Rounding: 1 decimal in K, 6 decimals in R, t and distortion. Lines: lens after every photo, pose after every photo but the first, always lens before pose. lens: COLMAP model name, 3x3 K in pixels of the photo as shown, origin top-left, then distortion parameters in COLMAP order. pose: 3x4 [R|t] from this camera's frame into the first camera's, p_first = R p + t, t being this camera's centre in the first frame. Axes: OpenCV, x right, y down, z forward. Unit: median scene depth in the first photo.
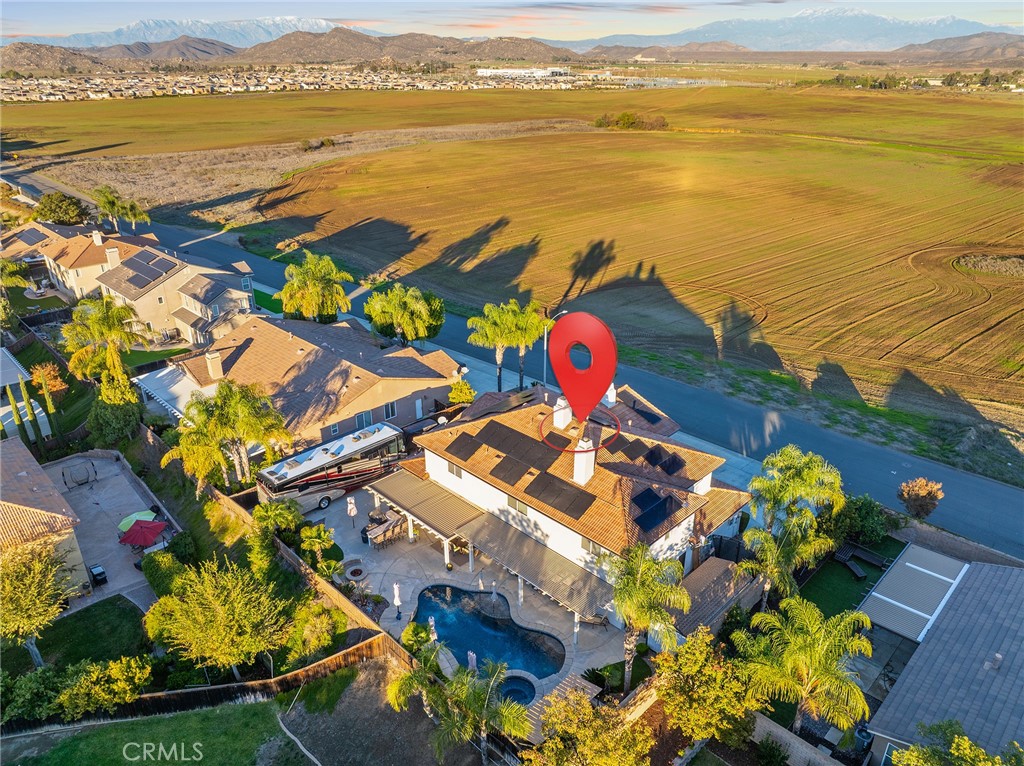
lens RADIAL K [[726.2, 0, 528.0], [0, 726.2, 369.8], [0, 0, 1]] dist [-0.049466, 0.024543]
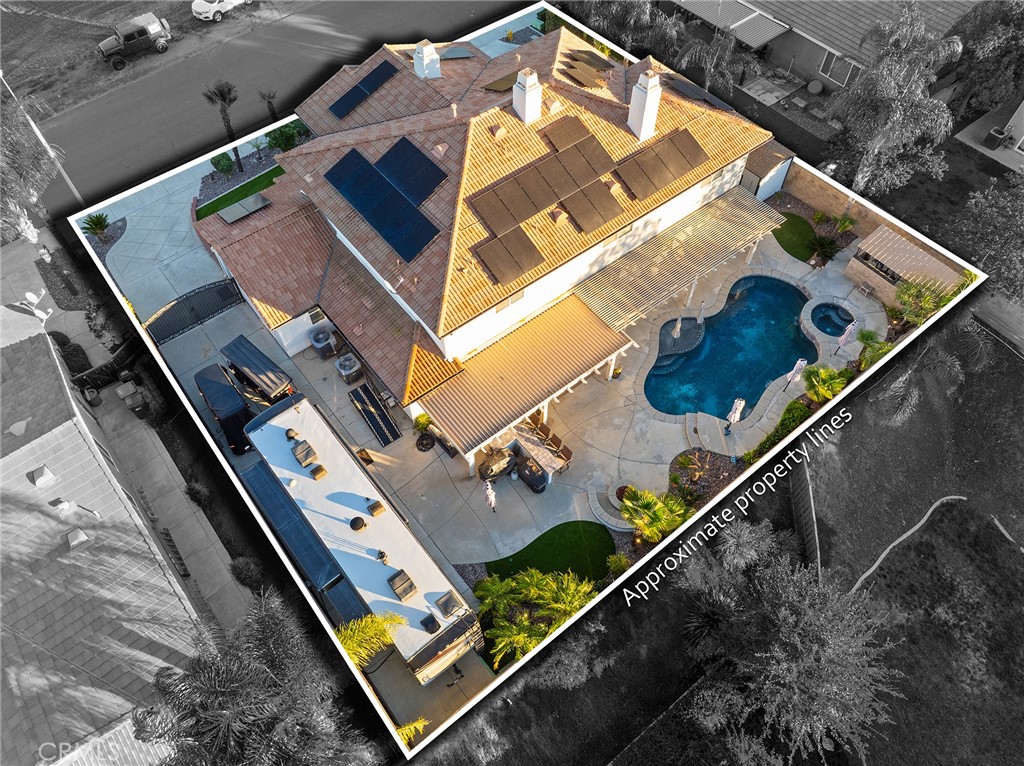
lens RADIAL K [[726.2, 0, 515.1], [0, 726.2, 384.5], [0, 0, 1]] dist [-0.049466, 0.024543]
pose [[0.125537, -0.825903, 0.549659, -0.337057], [0.402007, 0.548866, 0.732896, -0.177458], [-0.906990, 0.128961, 0.400921, 0.534564]]
